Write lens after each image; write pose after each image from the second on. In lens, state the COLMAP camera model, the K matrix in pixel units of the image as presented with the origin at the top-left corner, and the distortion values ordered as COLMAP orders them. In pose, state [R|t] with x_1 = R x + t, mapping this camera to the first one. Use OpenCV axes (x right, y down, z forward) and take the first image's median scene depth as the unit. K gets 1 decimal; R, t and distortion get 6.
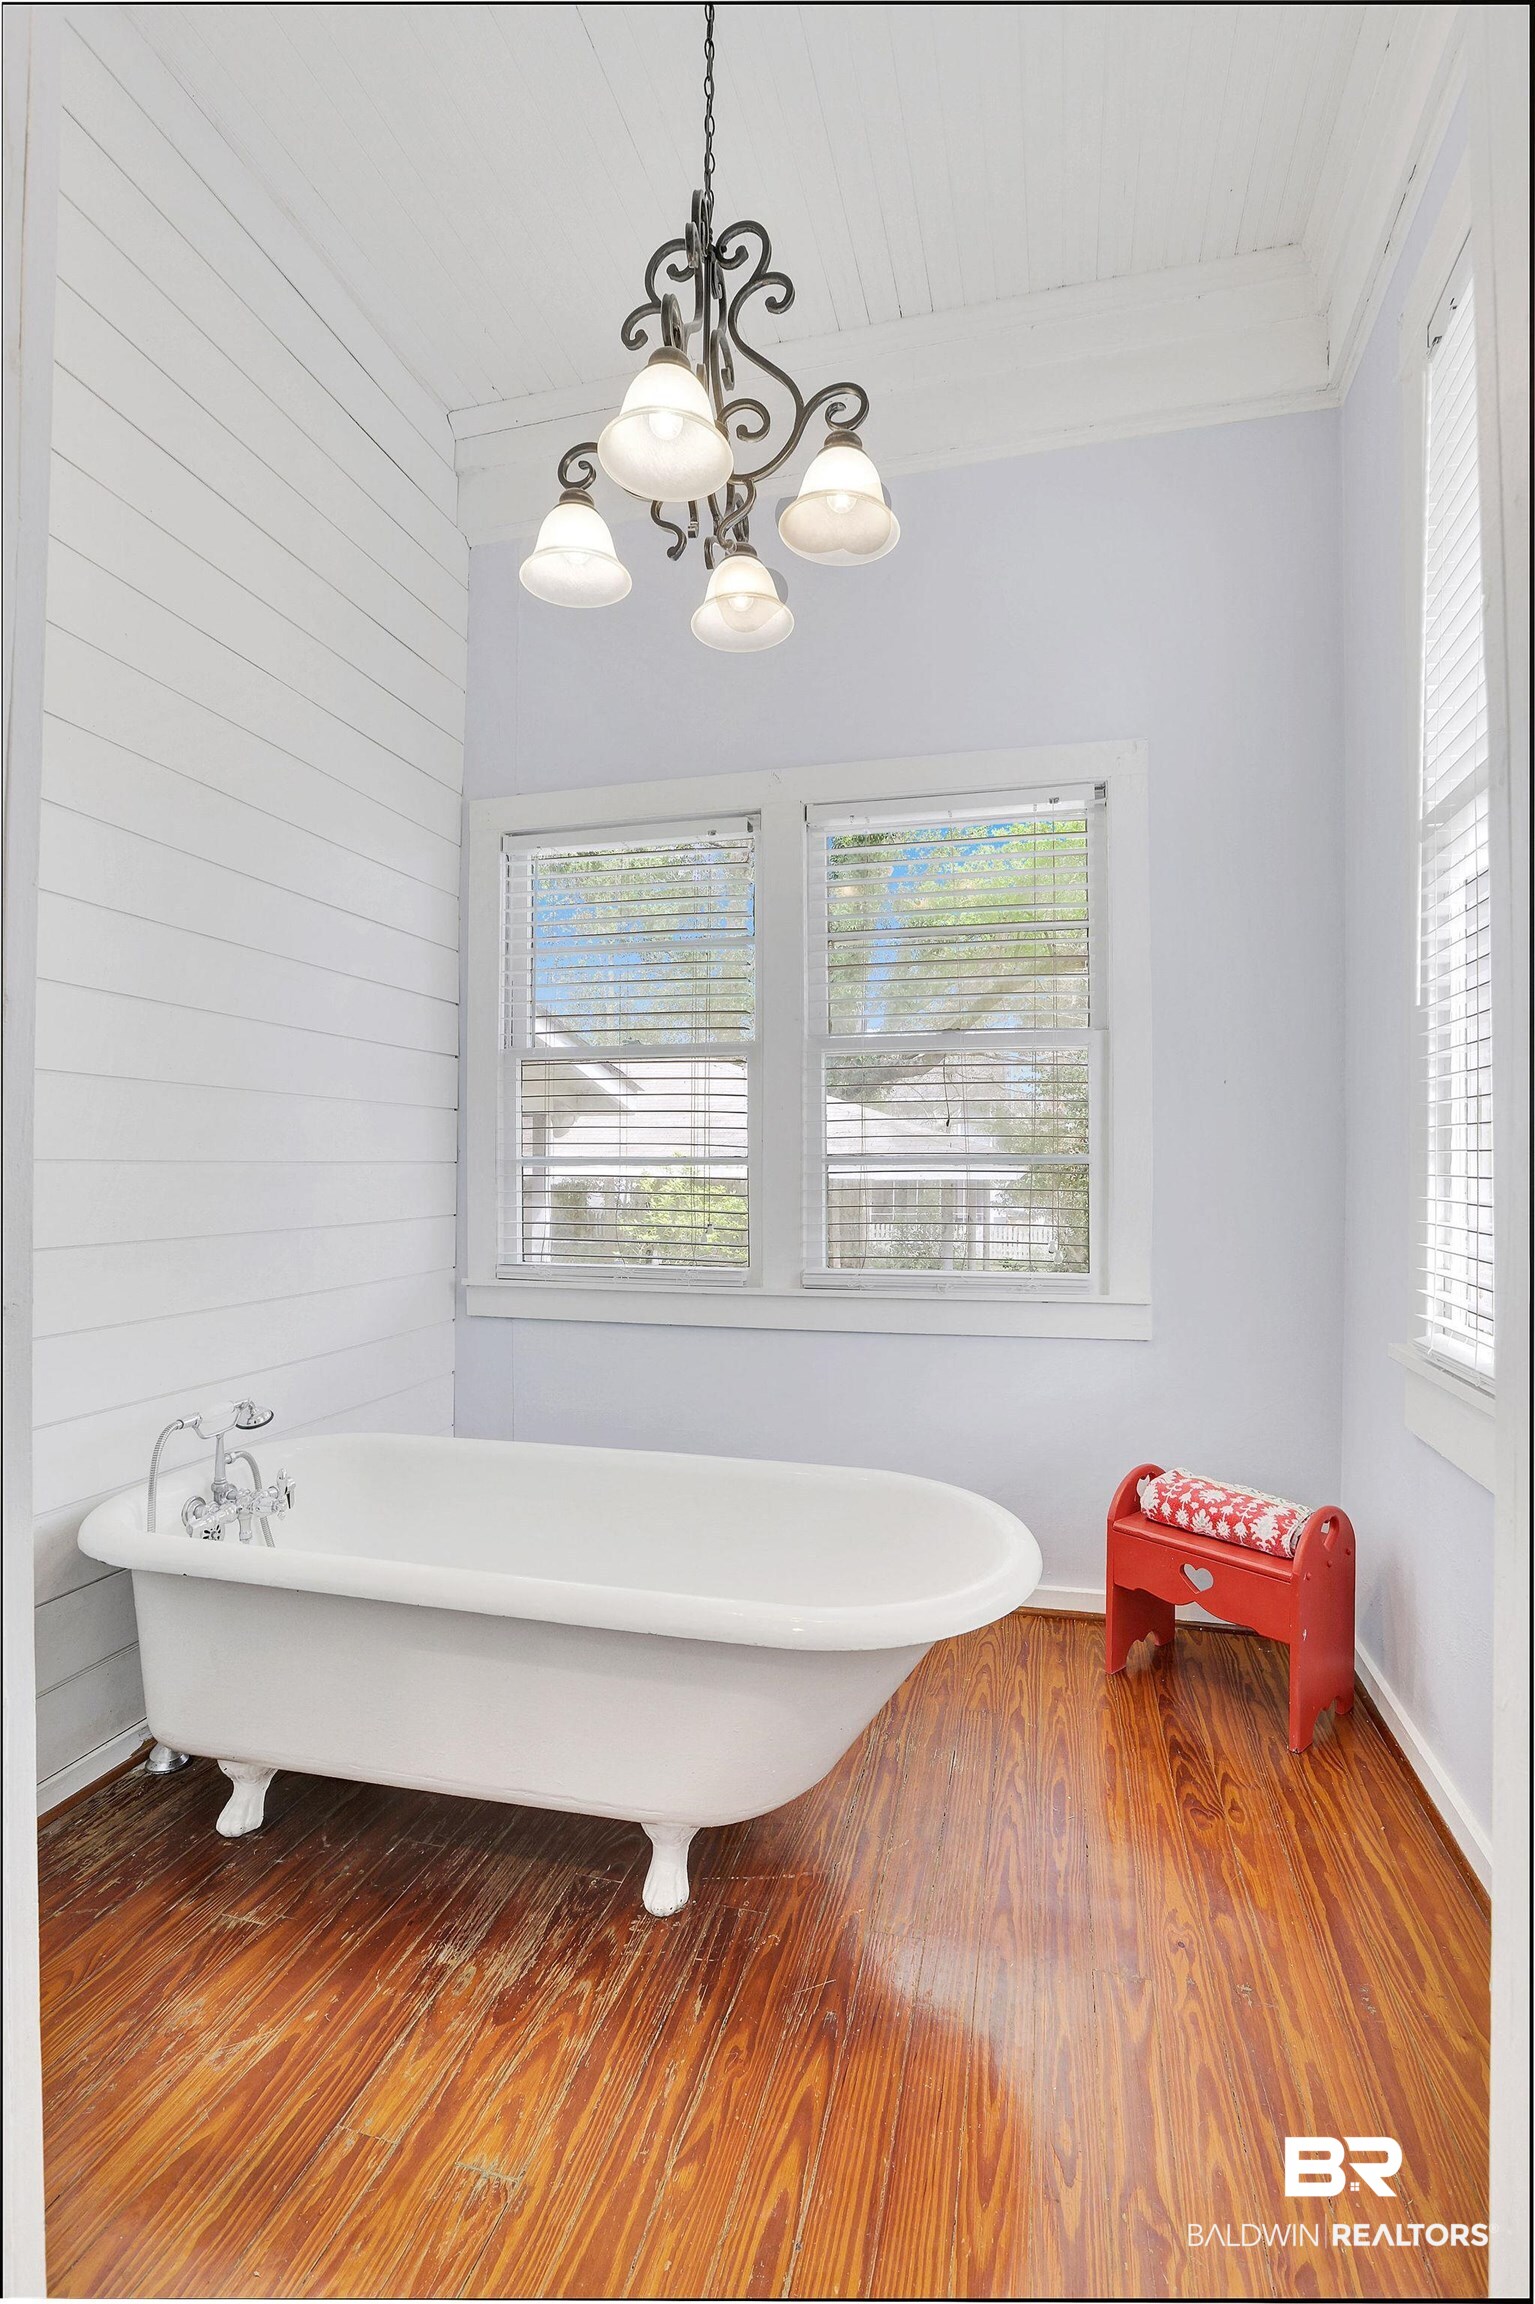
lens RADIAL K [[1115.8, 0, 759.7], [0, 1115.8, 1148.9], [0, 0, 1]] dist [-0.002940, -0.000108]
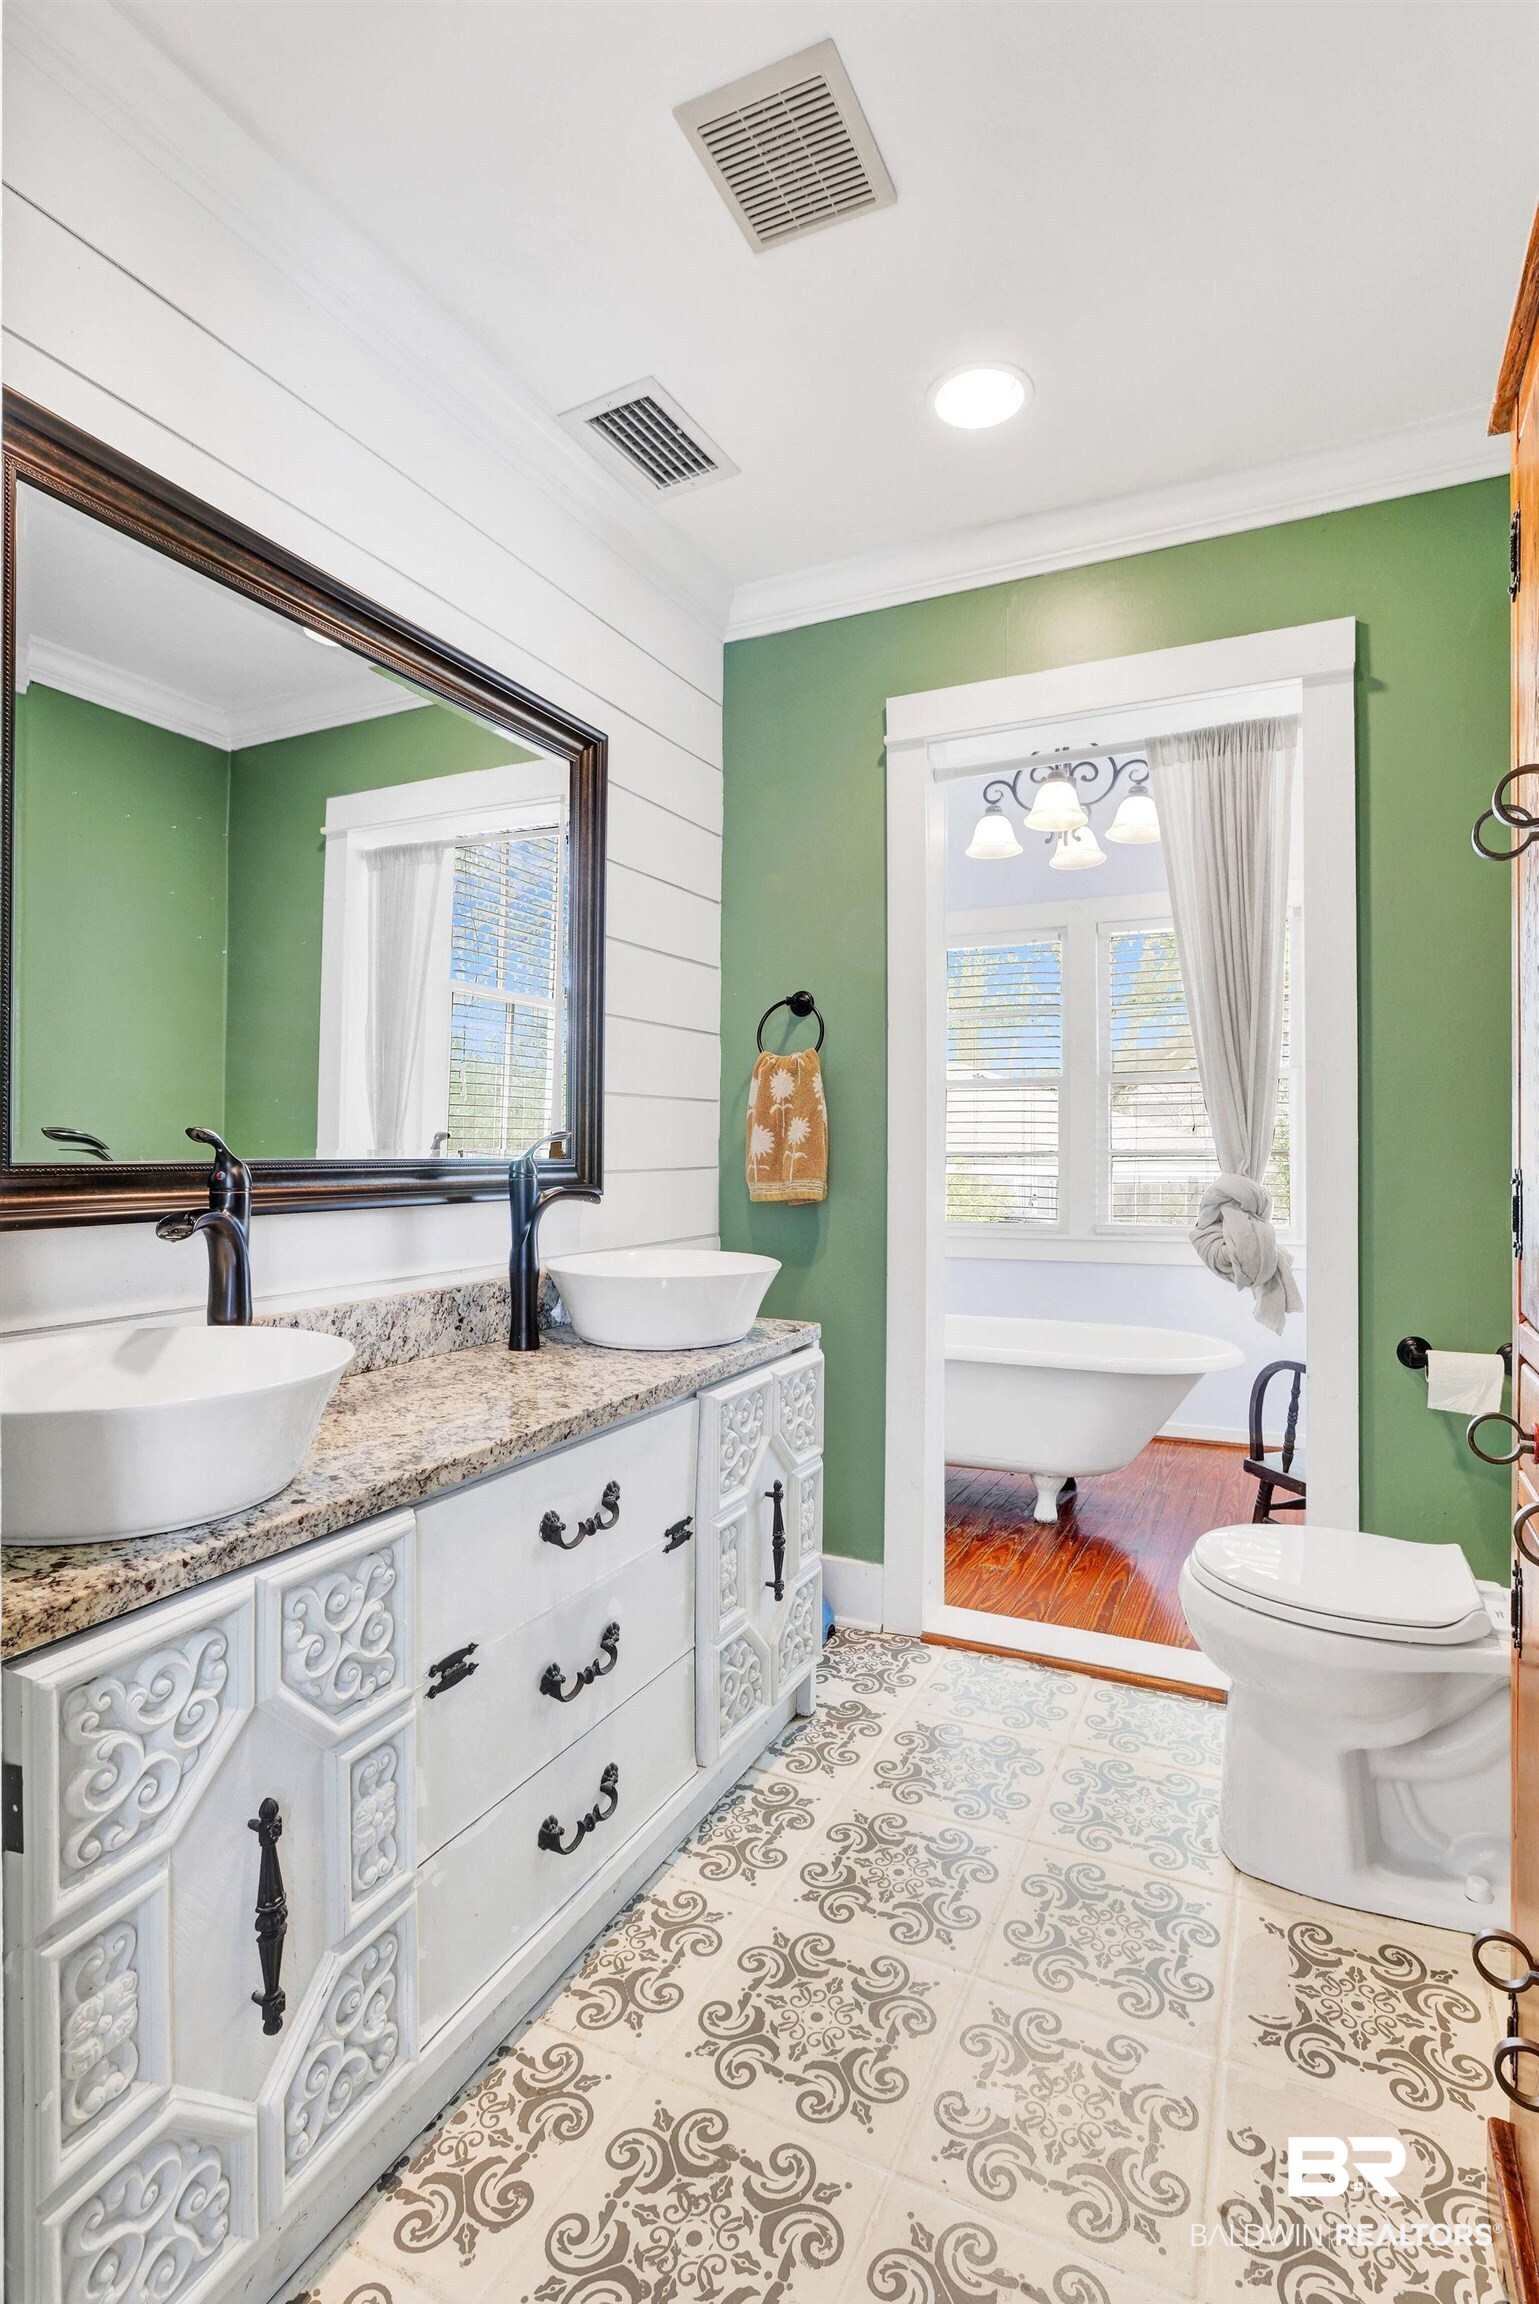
lens RADIAL K [[1115.8, 0, 790.0], [0, 1115.8, 1150.5], [0, 0, 1]] dist [-0.002940, -0.000108]
pose [[0.983873, 0.000734, -0.178869, -0.103521], [-0.000382, 0.999998, 0.002007, 0.003422], [0.178870, -0.001906, 0.983871, -0.615696]]
